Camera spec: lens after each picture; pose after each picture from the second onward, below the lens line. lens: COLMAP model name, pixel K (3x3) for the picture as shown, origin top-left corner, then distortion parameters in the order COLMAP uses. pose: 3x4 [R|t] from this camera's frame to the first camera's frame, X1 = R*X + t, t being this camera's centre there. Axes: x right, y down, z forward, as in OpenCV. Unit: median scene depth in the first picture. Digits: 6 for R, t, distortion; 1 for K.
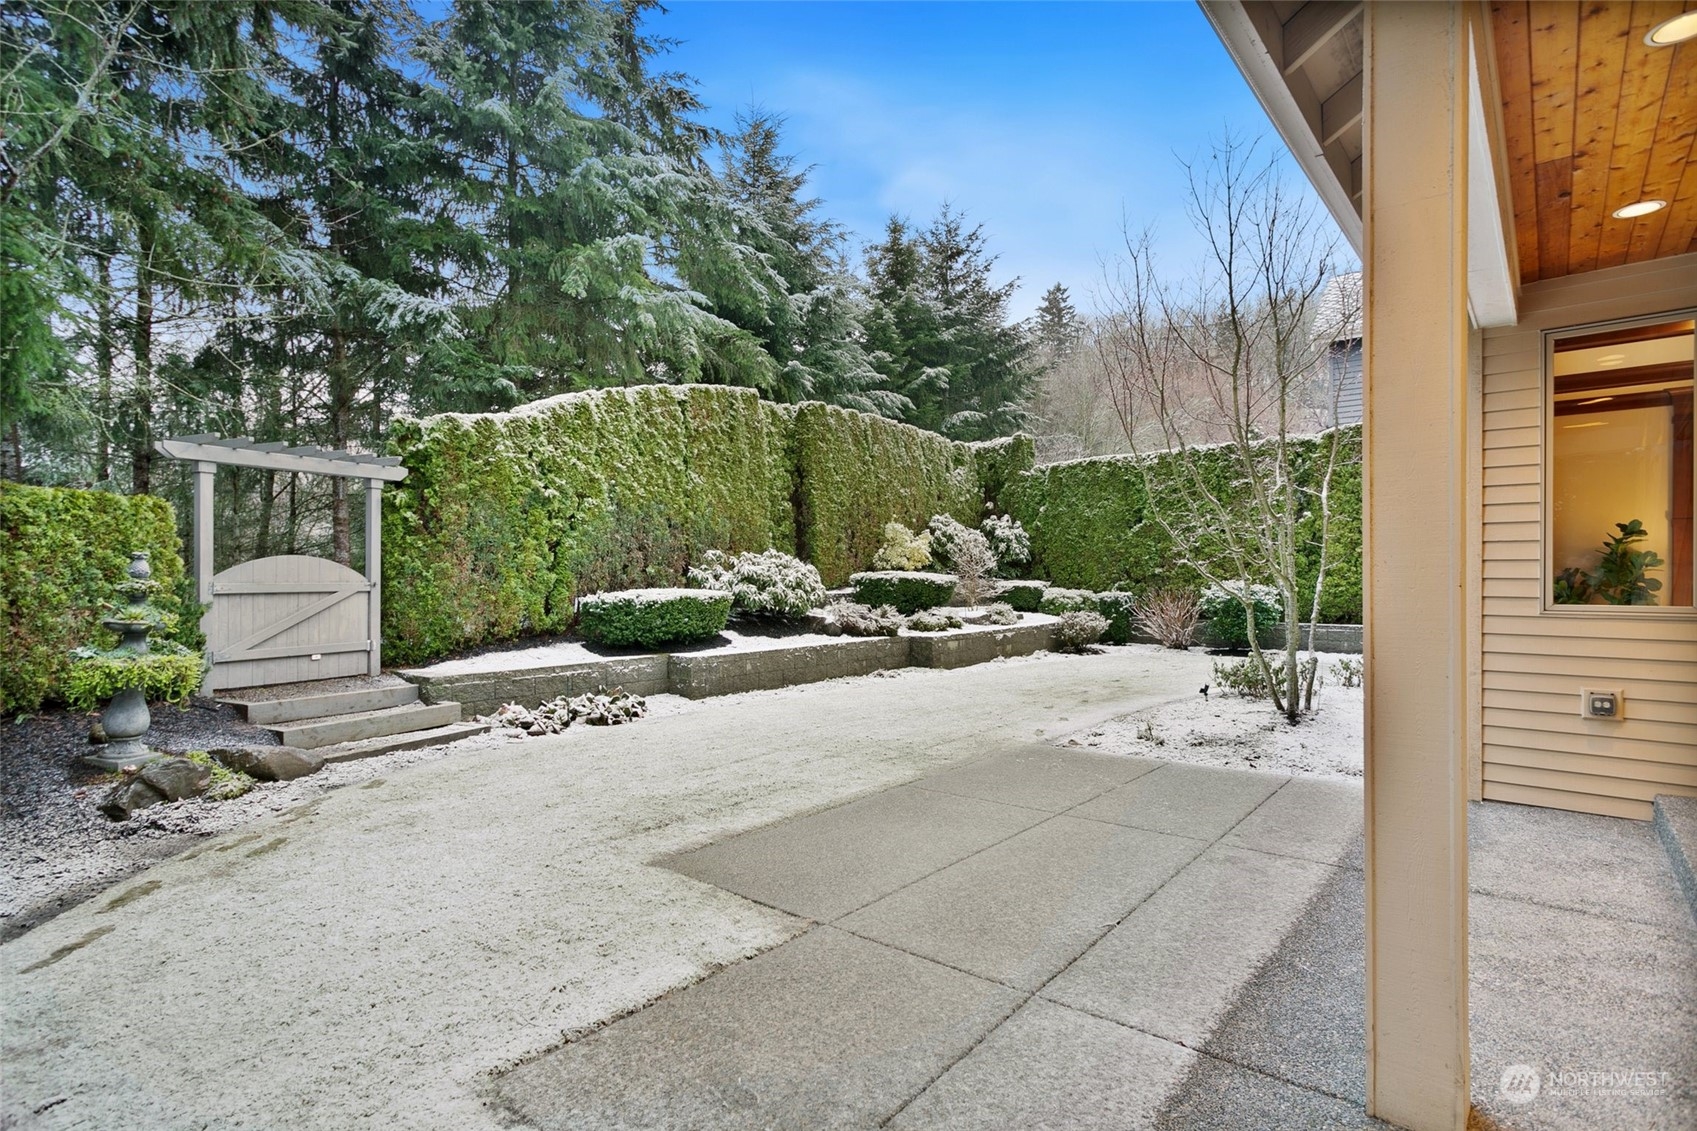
lens RADIAL K [[808.6, 0, 849.3], [0, 808.6, 572.4], [0, 0, 1]] dist [0.006007, 0.000262]
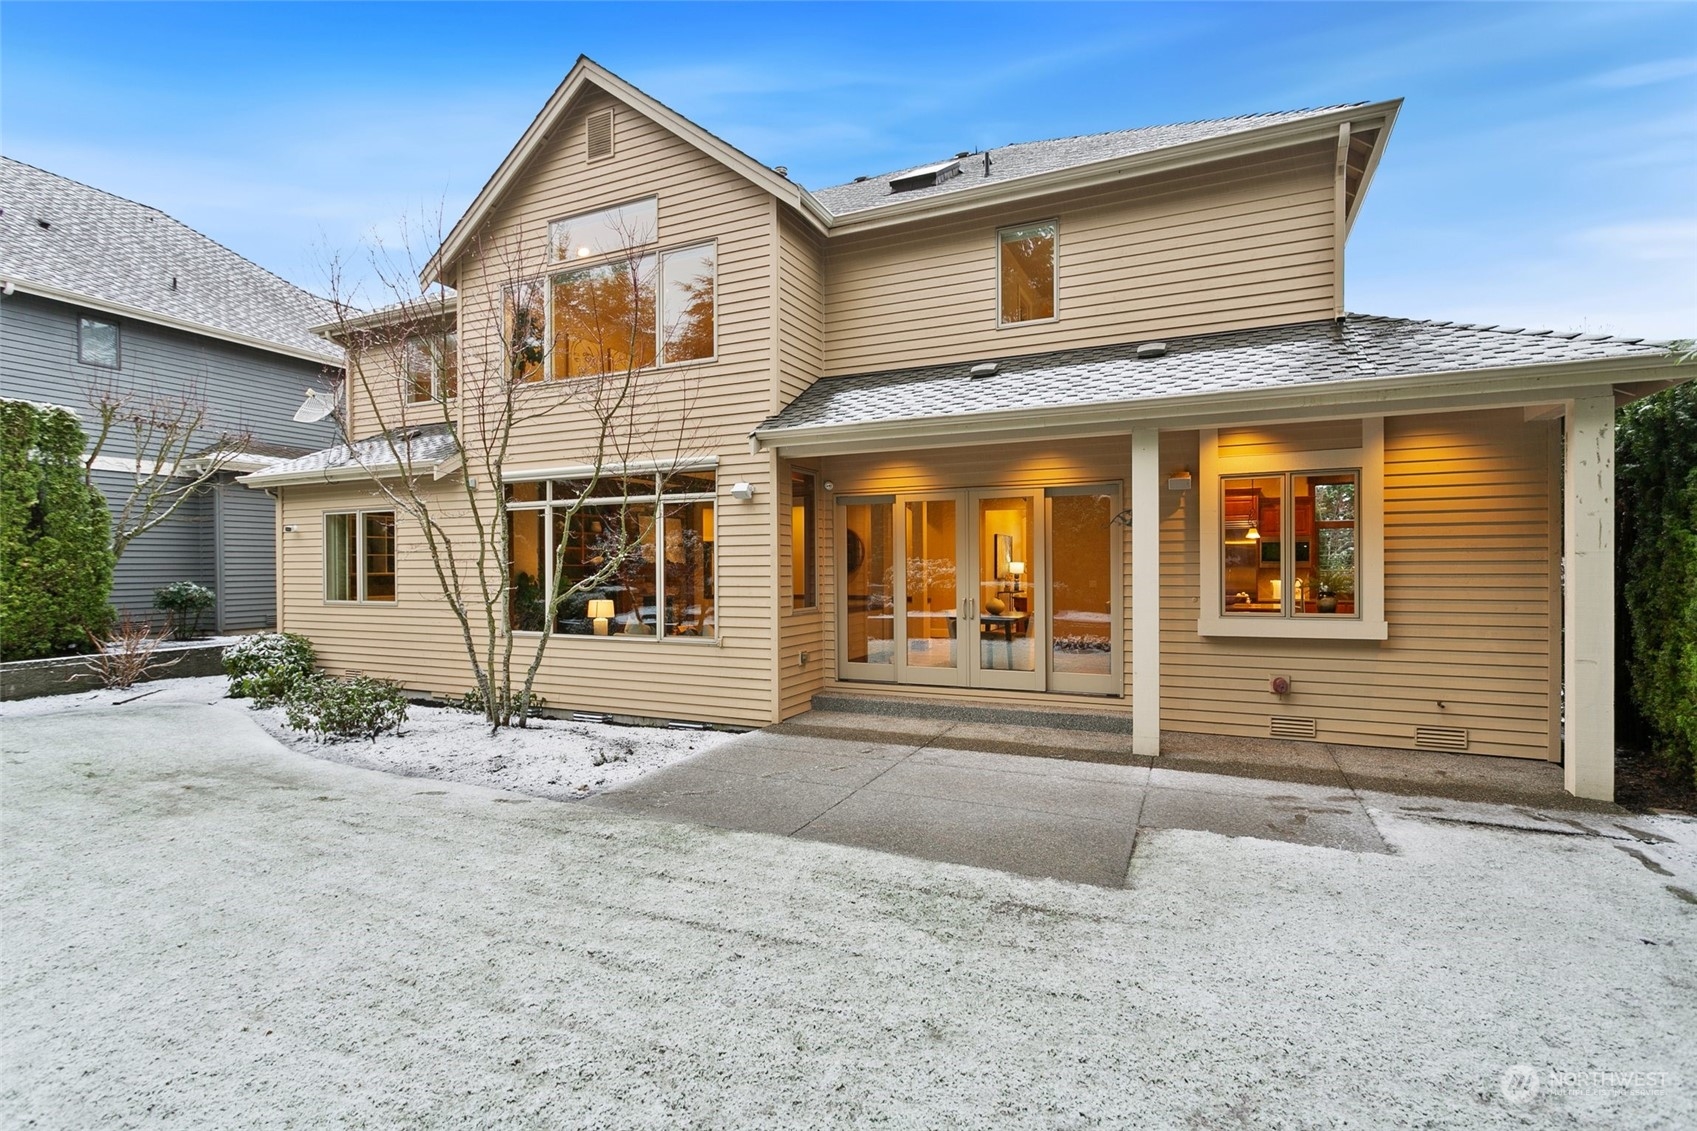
lens RADIAL K [[808.6, 0, 830.4], [0, 808.6, 575.6], [0, 0, 1]] dist [0.006007, 0.000262]
pose [[-0.272055, -0.005478, 0.962266, -1.146930], [-0.002760, 0.999984, 0.004912, -0.060779], [-0.962278, -0.001319, -0.272065, 1.634958]]
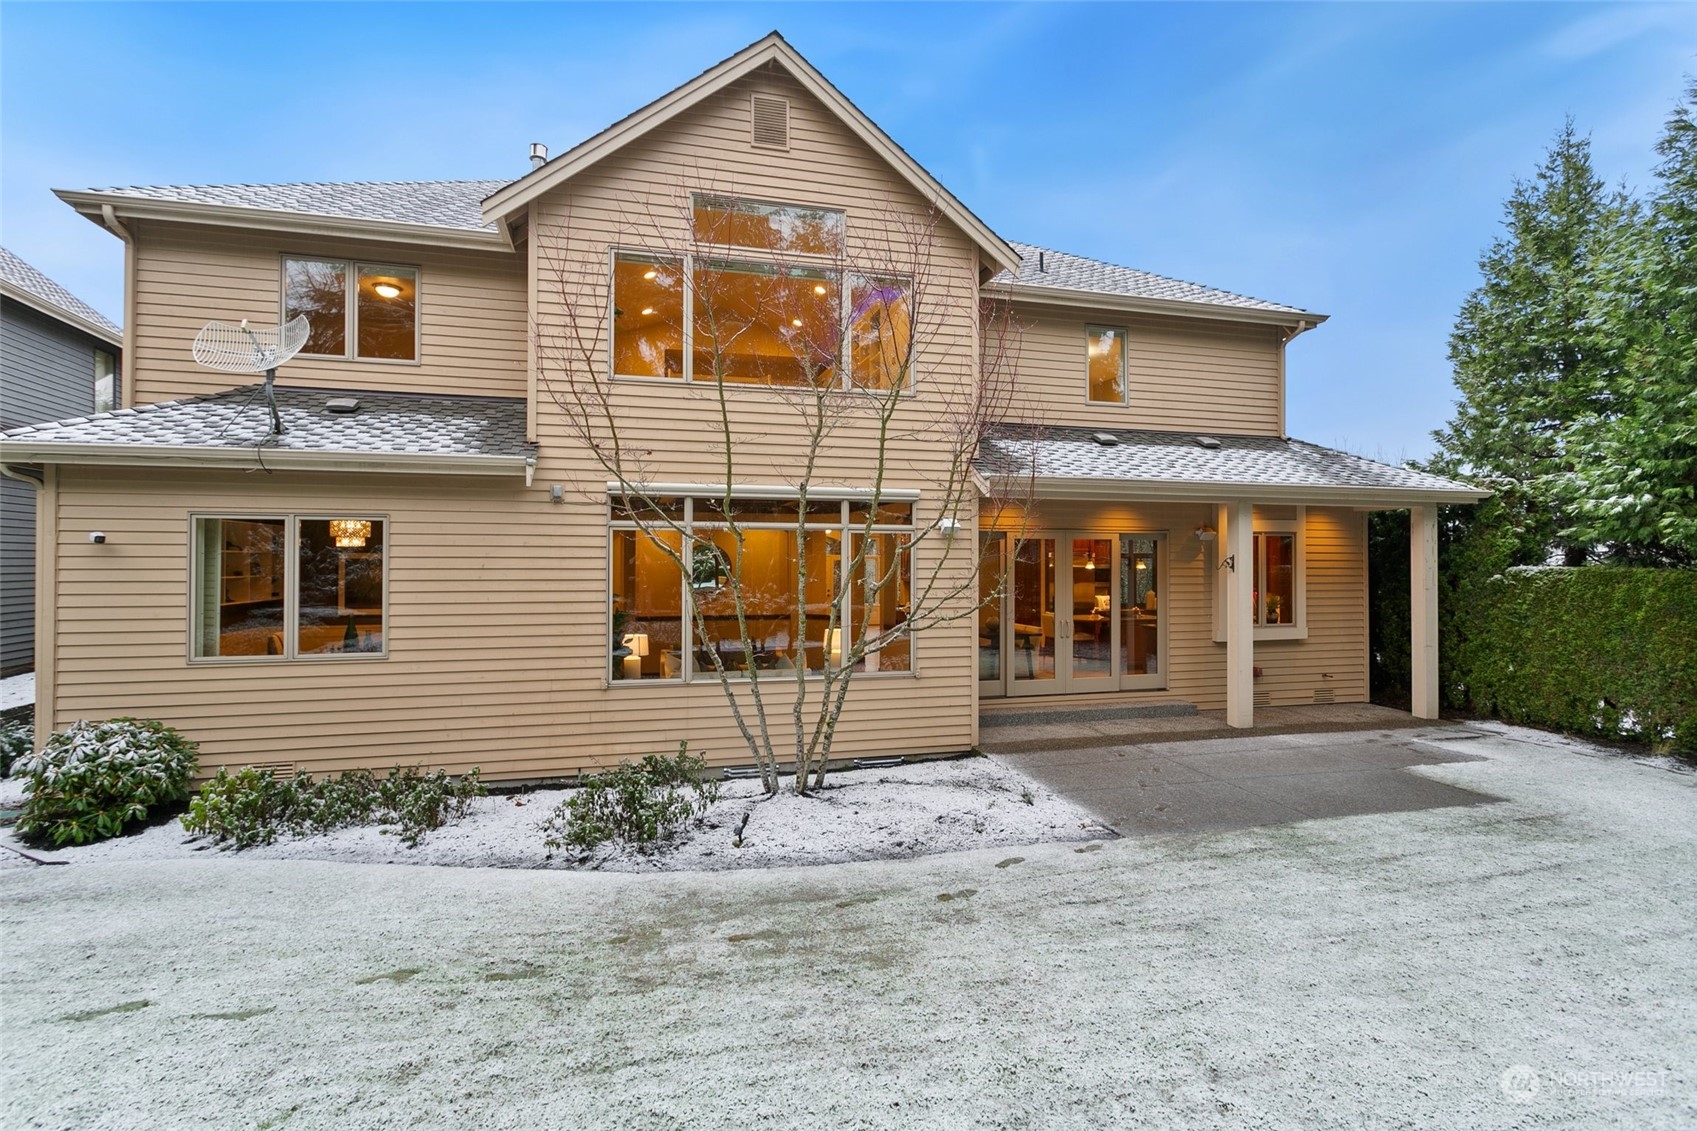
lens RADIAL K [[808.6, 0, 830.6], [0, 808.6, 559.7], [0, 0, 1]] dist [0.006007, 0.000262]
pose [[-0.830696, 0.007871, 0.556671, -0.002568], [-0.002446, 0.999839, -0.017787, -0.139174], [-0.556721, -0.016137, -0.830542, 3.289182]]
